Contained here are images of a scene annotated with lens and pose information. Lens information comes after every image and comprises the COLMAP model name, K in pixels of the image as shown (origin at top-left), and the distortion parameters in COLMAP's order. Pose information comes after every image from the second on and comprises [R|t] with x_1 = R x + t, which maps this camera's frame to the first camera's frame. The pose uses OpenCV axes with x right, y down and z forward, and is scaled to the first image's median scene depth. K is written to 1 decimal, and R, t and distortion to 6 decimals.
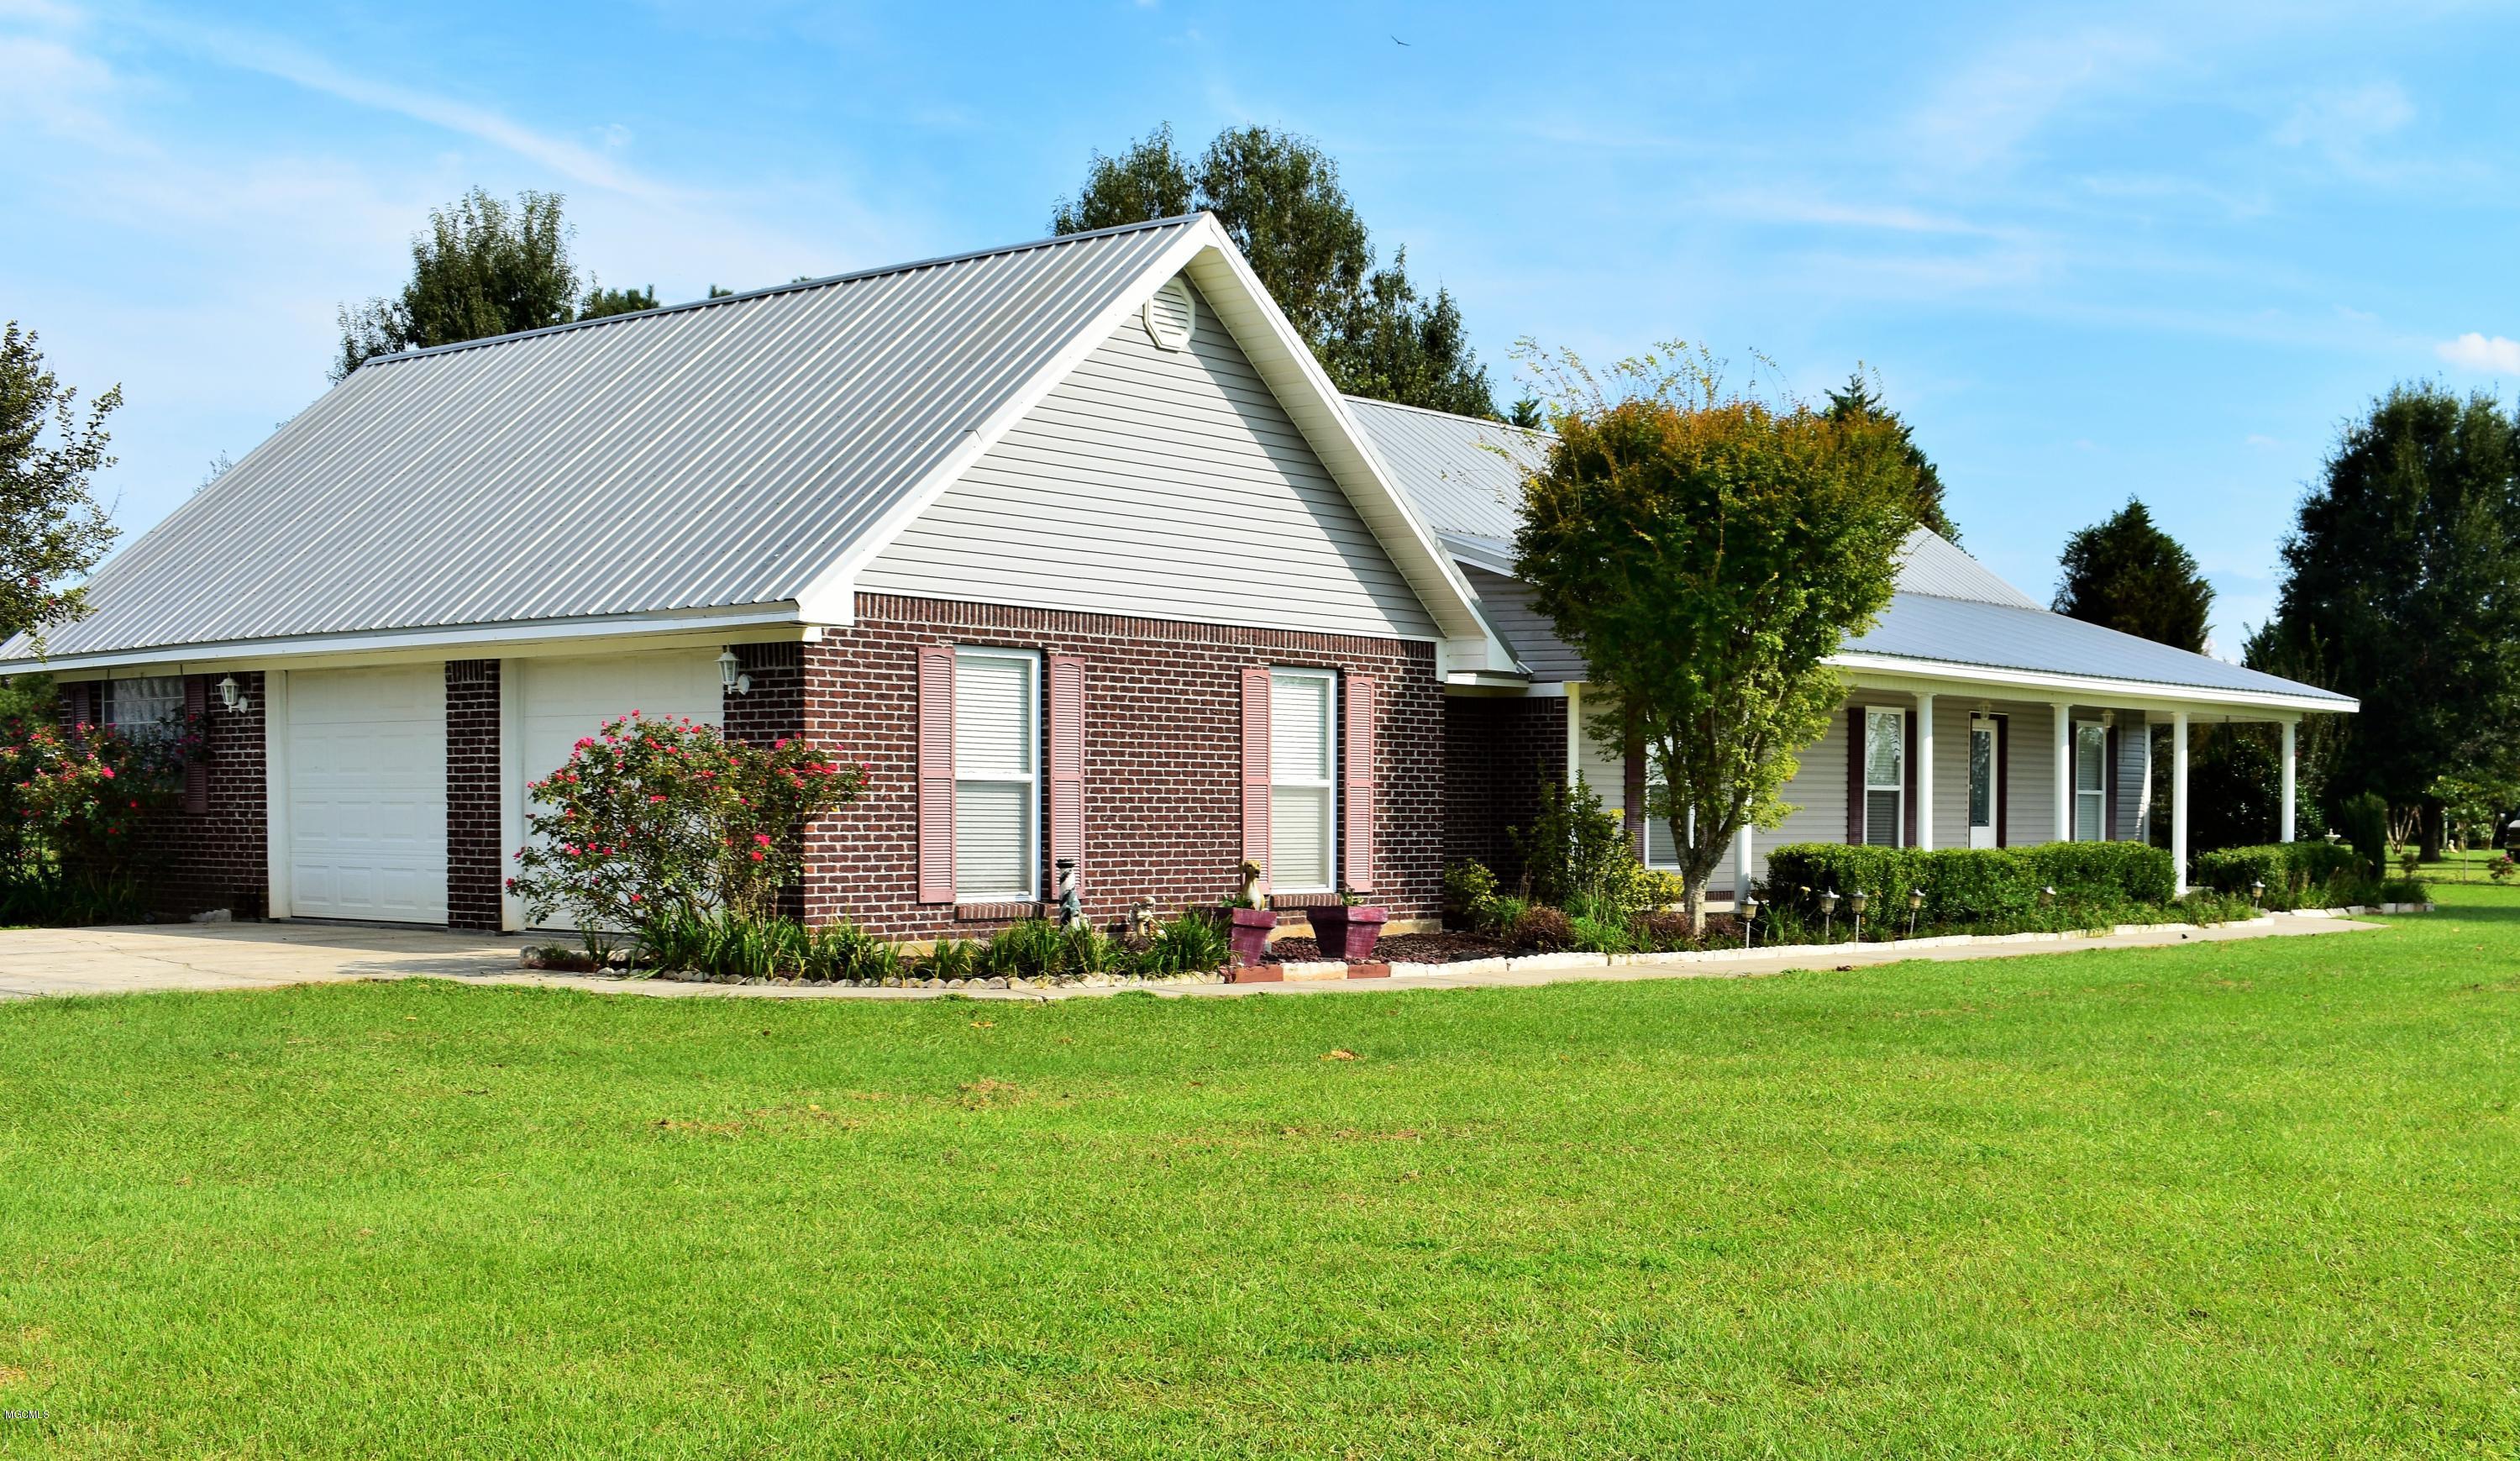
lens RADIAL K [[2898.7, 0, 1351.4], [0, 2898.7, 858.7], [0, 0, 1]] dist [-0.072639, -0.000703]
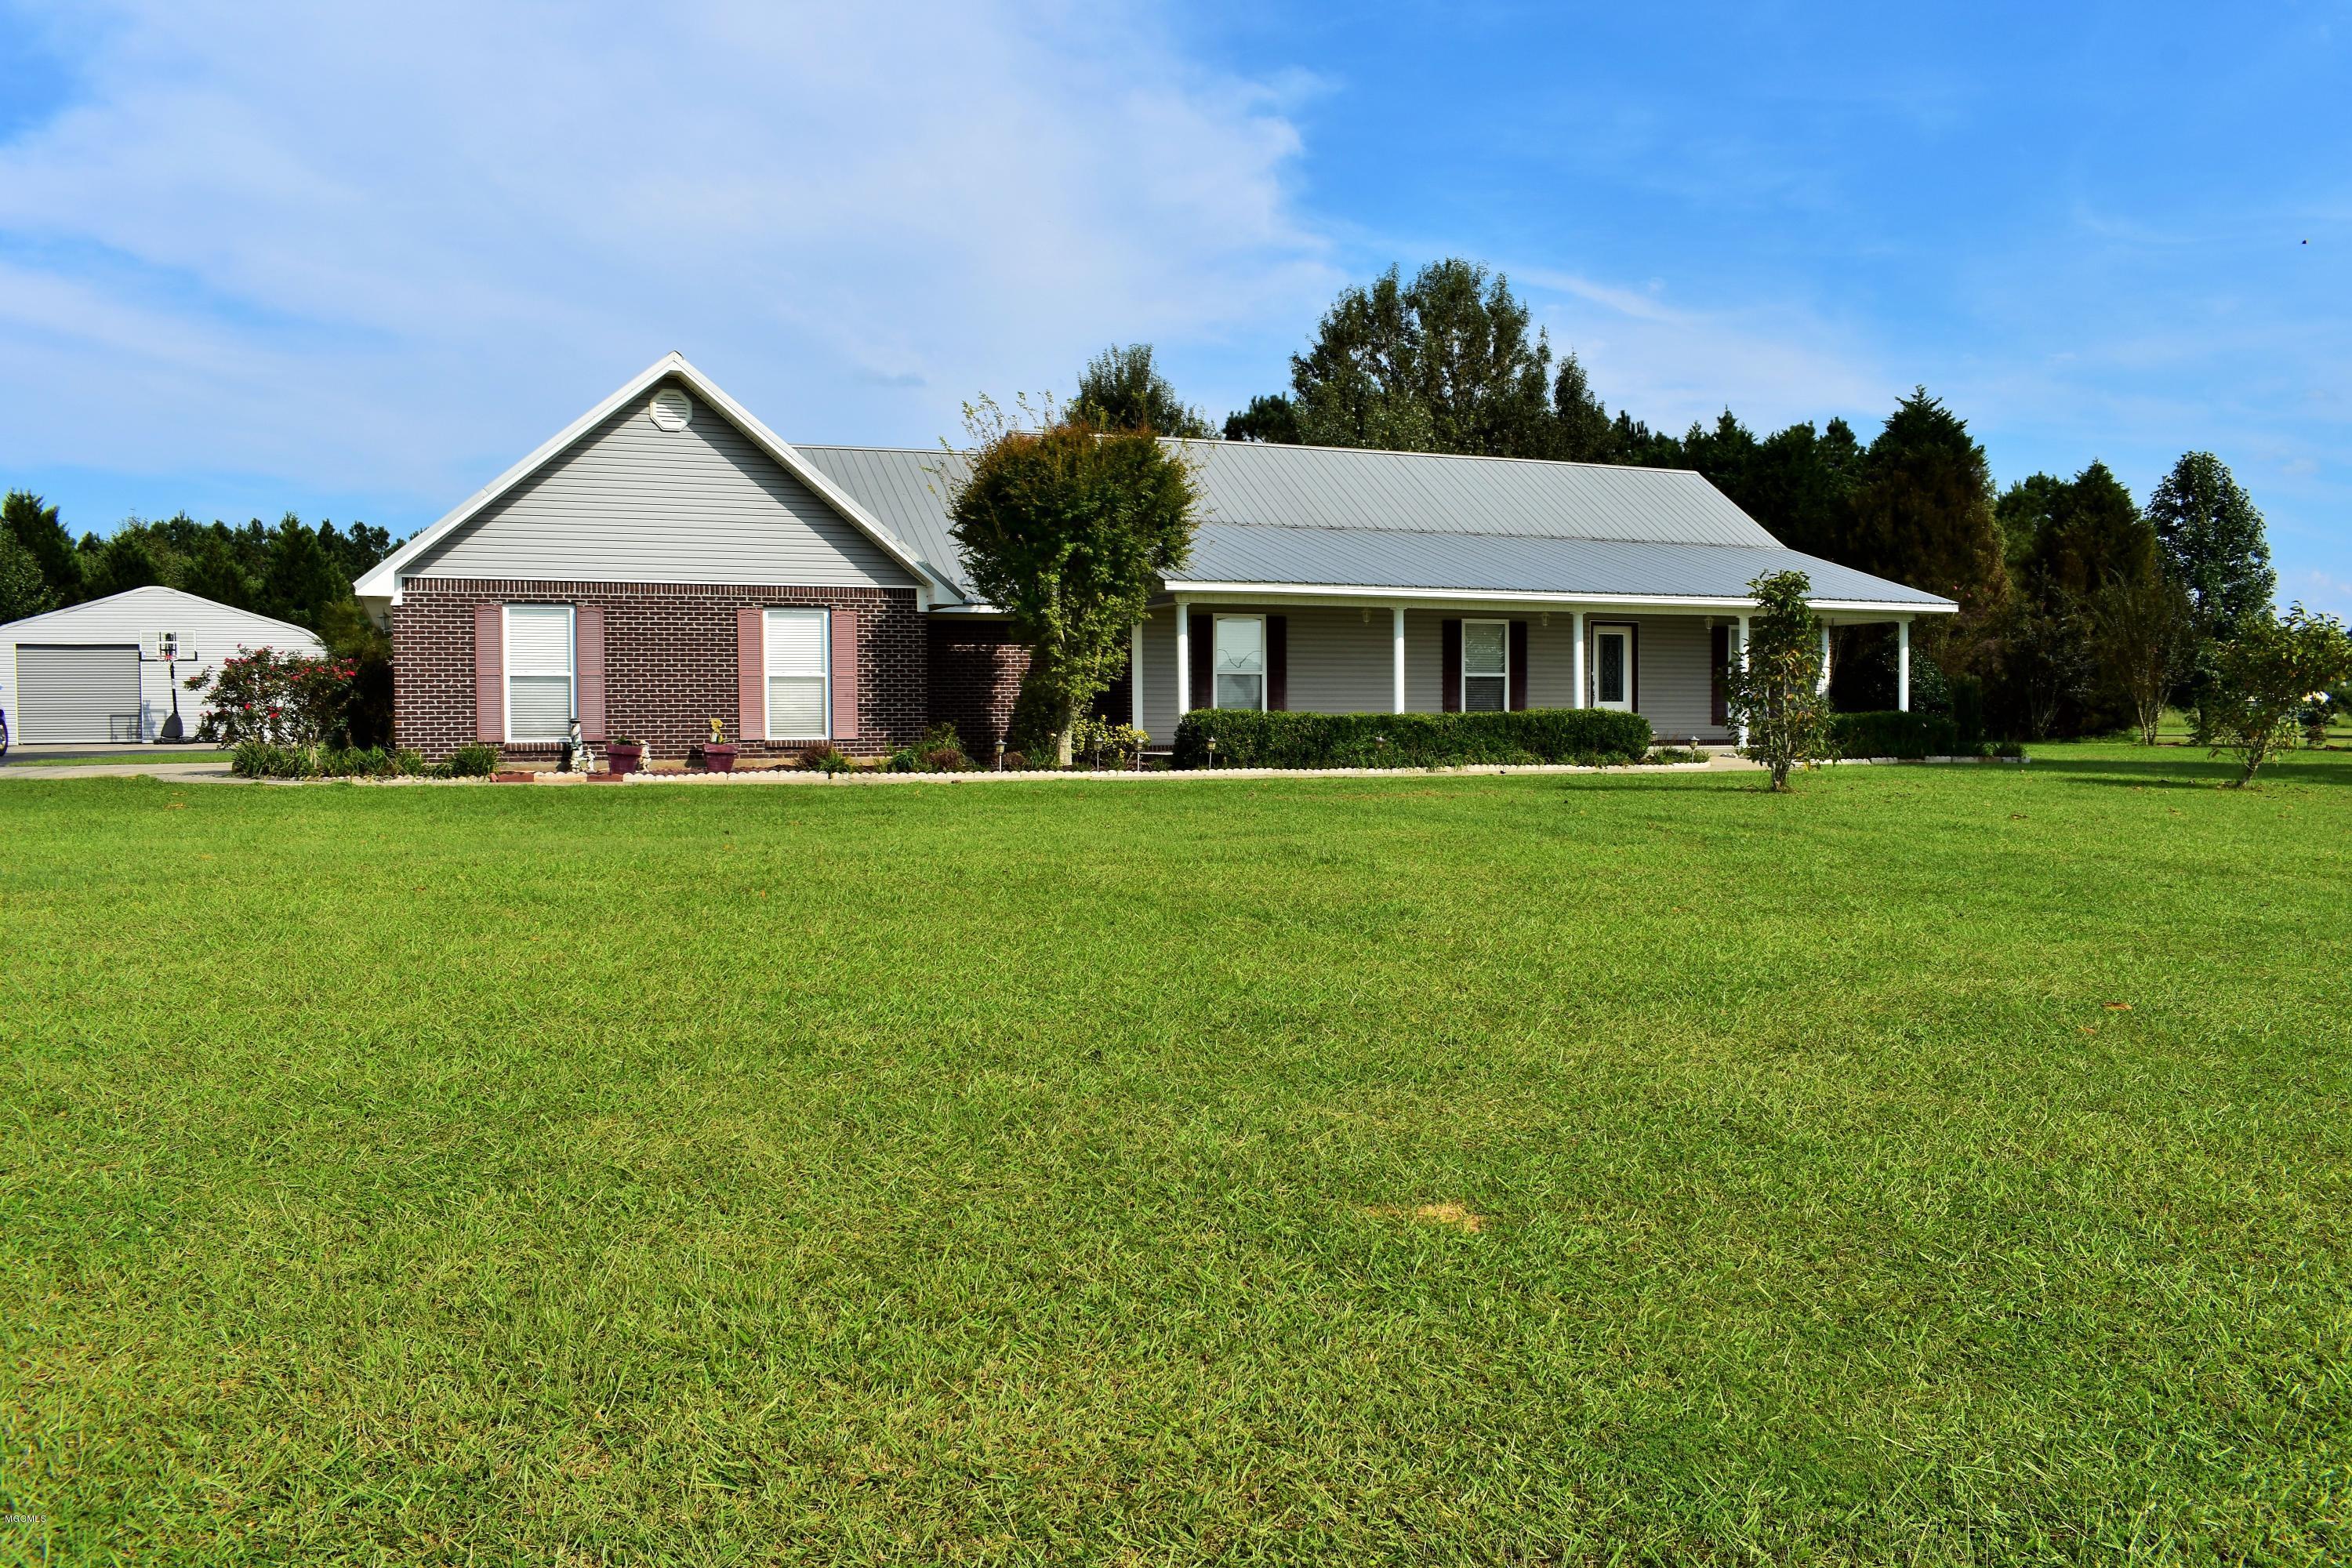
lens RADIAL K [[1864.1, 0, 1178.8], [0, 1864.1, 795.8], [0, 0, 1]] dist [-0.095059, 0.006320]
pose [[0.878938, 0.008054, -0.476868, 0.699560], [0.002926, 0.999748, 0.022278, 0.021256], [0.476927, -0.020976, 0.878693, 0.143608]]
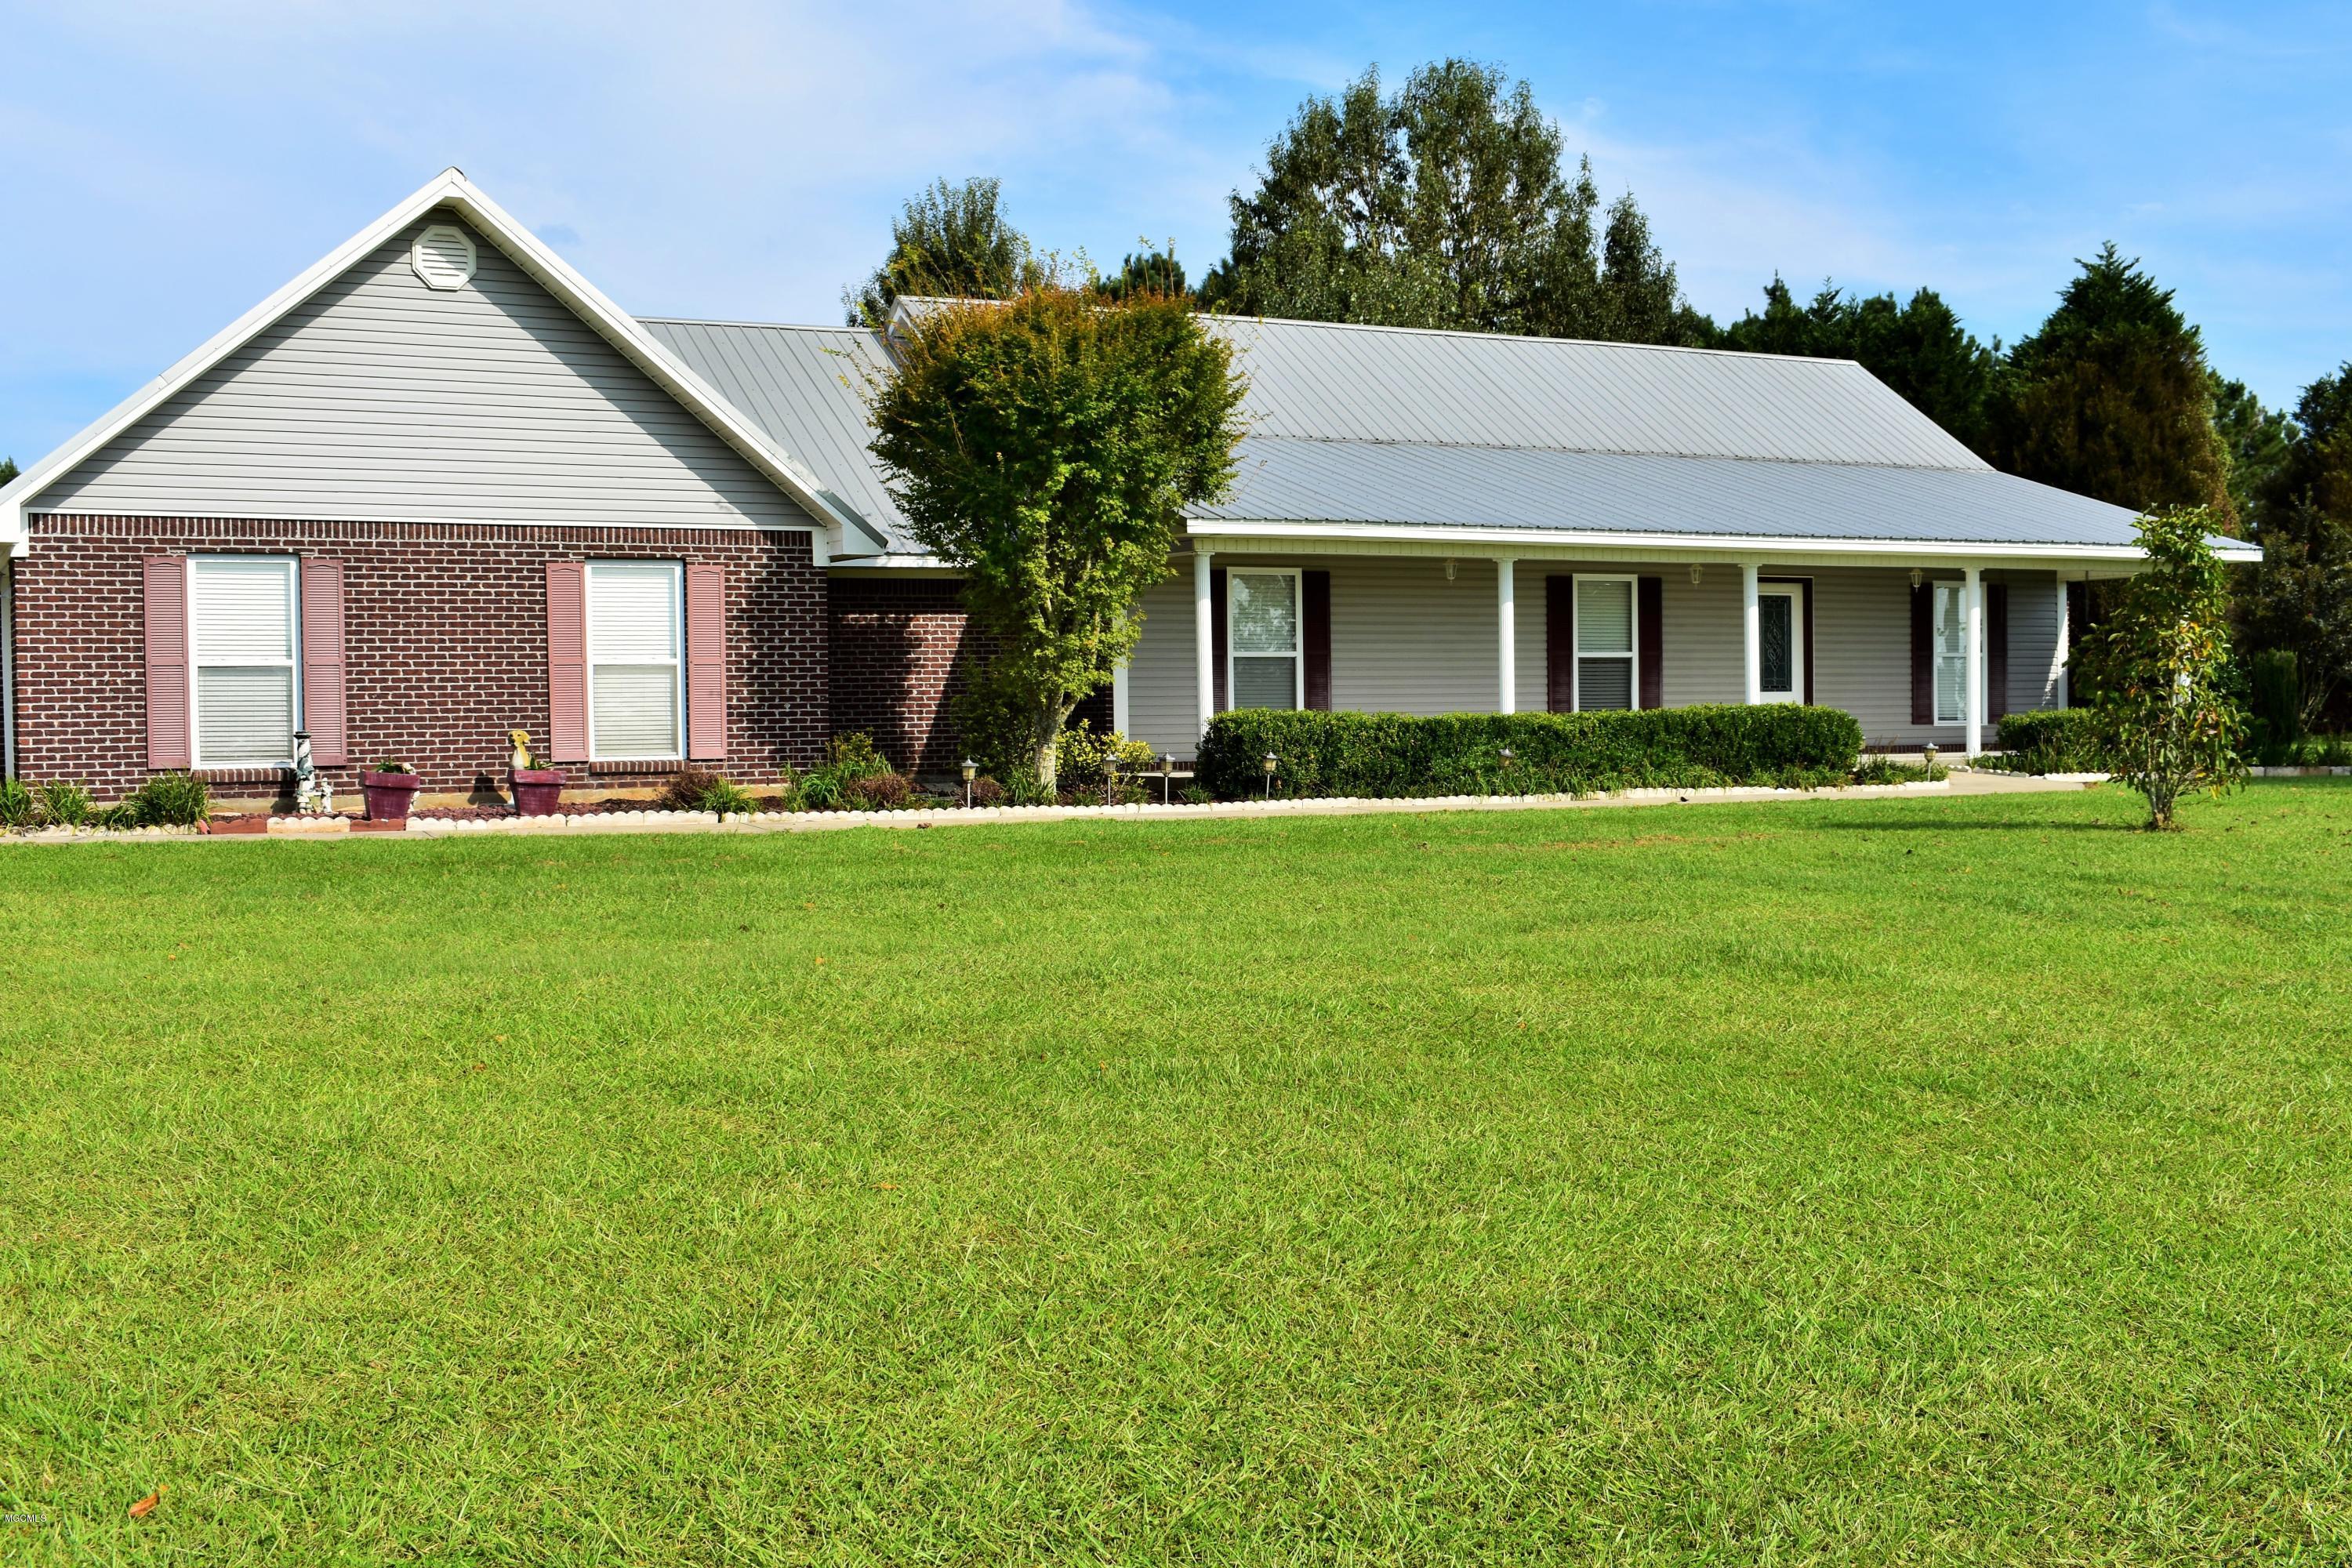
lens RADIAL K [[2598.0, 0, 1177.2], [0, 2598.0, 780.5], [0, 0, 1]] dist [-0.066798, -0.000465]
pose [[0.917565, -0.006177, -0.397537, 0.572833], [0.011027, 0.999890, 0.009915, 0.012105], [0.397432, -0.013482, 0.917533, 0.158846]]
